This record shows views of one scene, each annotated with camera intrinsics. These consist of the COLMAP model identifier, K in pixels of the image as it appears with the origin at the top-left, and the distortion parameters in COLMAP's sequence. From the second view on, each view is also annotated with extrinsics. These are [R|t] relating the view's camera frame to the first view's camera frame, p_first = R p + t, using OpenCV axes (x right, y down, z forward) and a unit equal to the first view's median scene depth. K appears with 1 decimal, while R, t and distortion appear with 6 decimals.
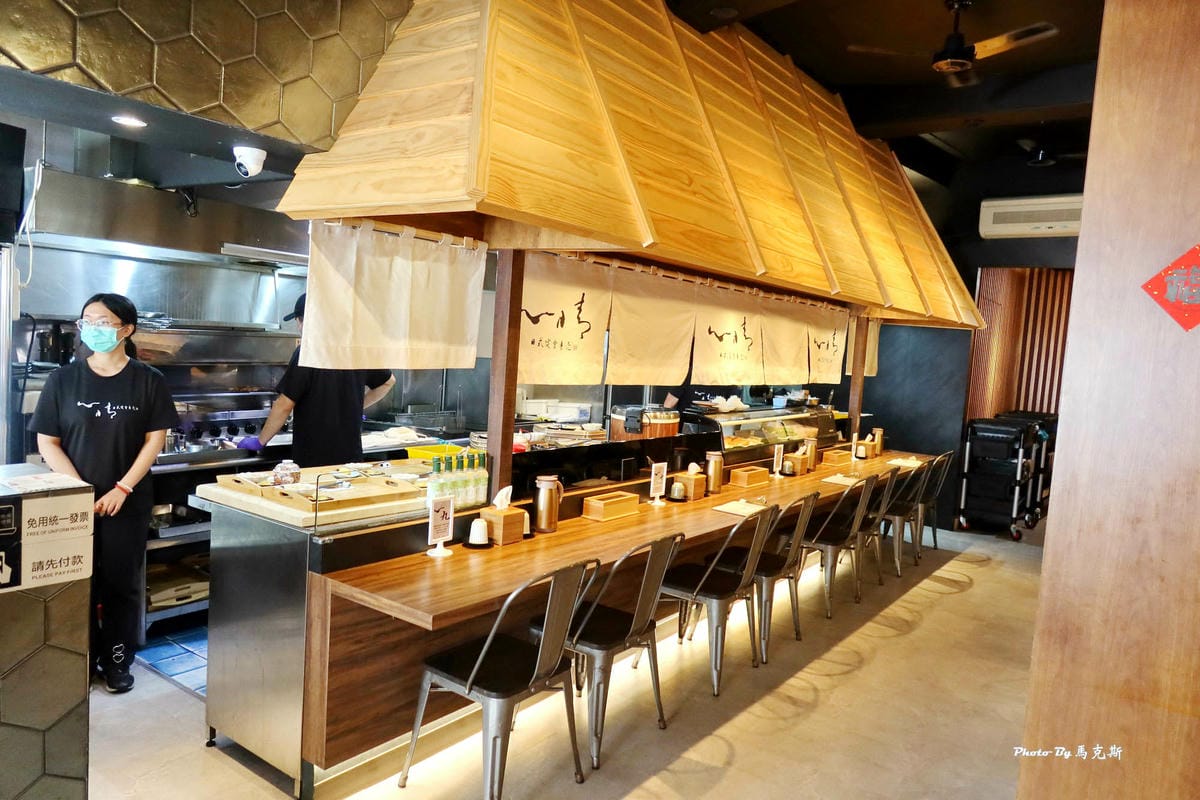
lens RADIAL K [[857.8, 0, 600.0], [0, 857.8, 400.0], [0, 0, 1]] dist [-0.029220, 0.029551]
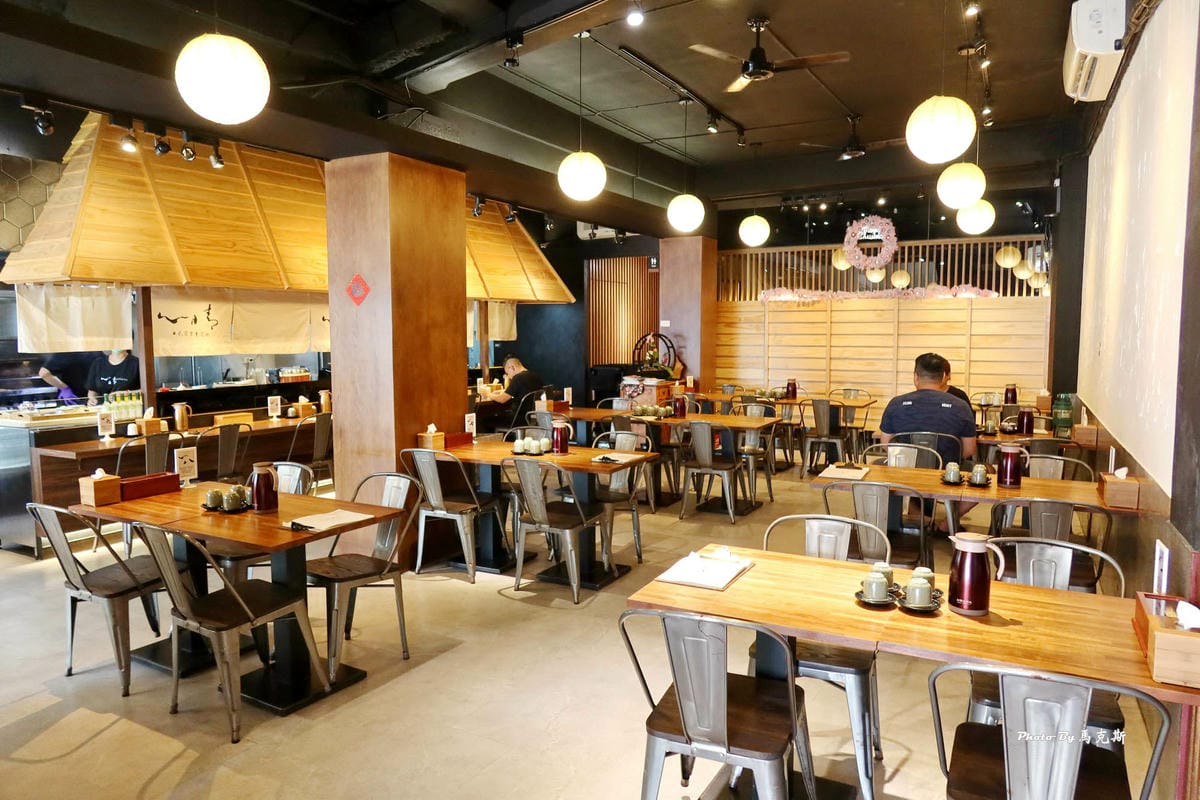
lens RADIAL K [[857.8, 0, 600.0], [0, 857.8, 400.0], [0, 0, 1]] dist [-0.029220, 0.029551]
pose [[0.993558, -0.078613, 0.081620, 0.798146], [0.077231, 0.996814, 0.019953, 0.130922], [-0.082928, -0.013521, 0.996464, -1.086282]]
